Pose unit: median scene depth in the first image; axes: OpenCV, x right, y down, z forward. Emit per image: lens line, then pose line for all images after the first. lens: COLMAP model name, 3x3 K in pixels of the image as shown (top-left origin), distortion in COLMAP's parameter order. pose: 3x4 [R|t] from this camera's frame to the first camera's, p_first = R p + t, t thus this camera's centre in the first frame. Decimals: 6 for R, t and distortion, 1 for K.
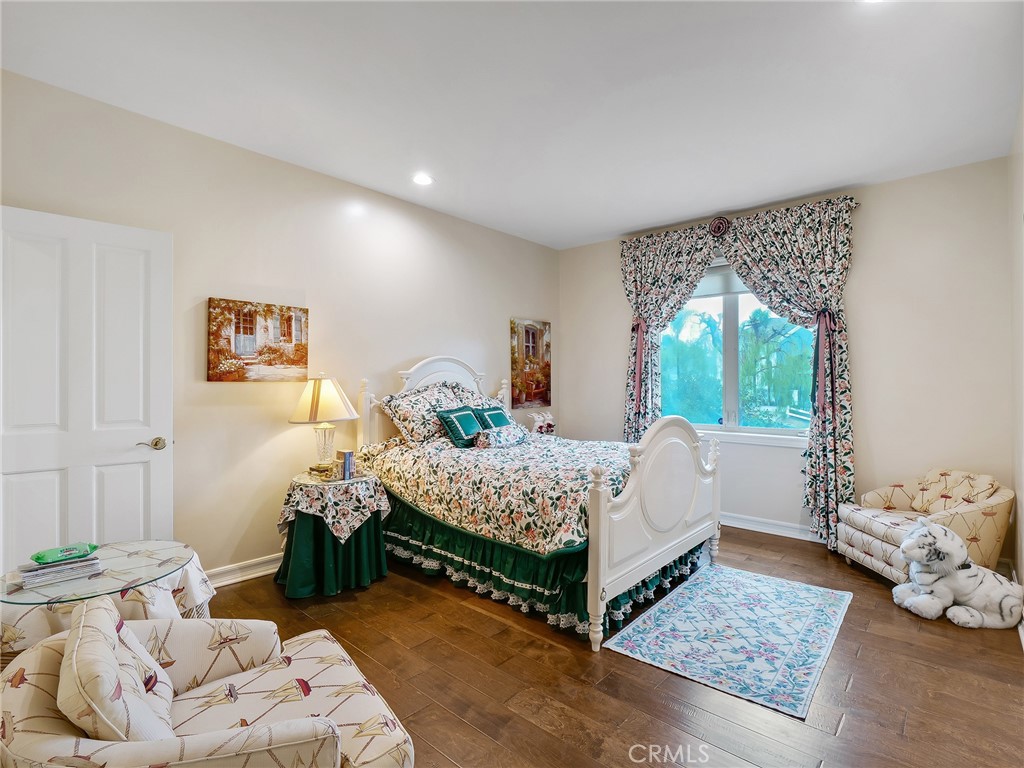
lens RADIAL K [[507.2, 0, 509.6], [0, 507.2, 377.5], [0, 0, 1]] dist [-0.002928, -0.000951]
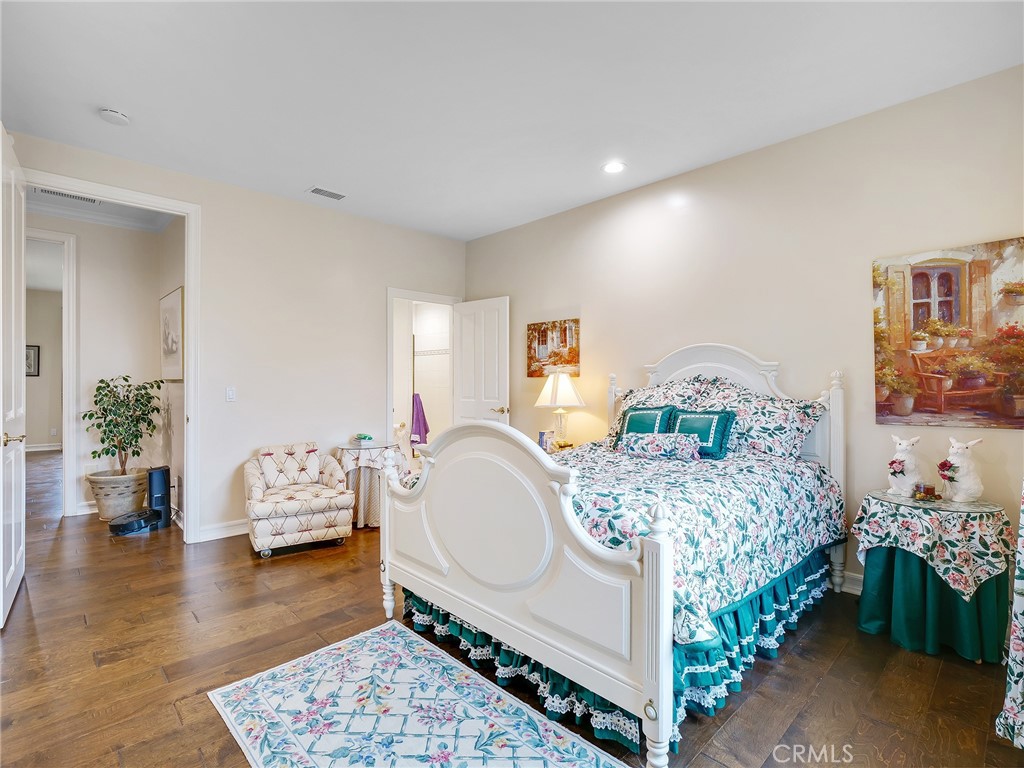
lens RADIAL K [[489.8, 0, 512.0], [0, 489.8, 384.0], [0, 0, 1]] dist [0.003497, 0.000709]
pose [[-0.074525, 0.015551, -0.997098, 0.891055], [0.017133, 0.999751, 0.014312, 0.007152], [0.997072, -0.016017, -0.074772, 0.986984]]
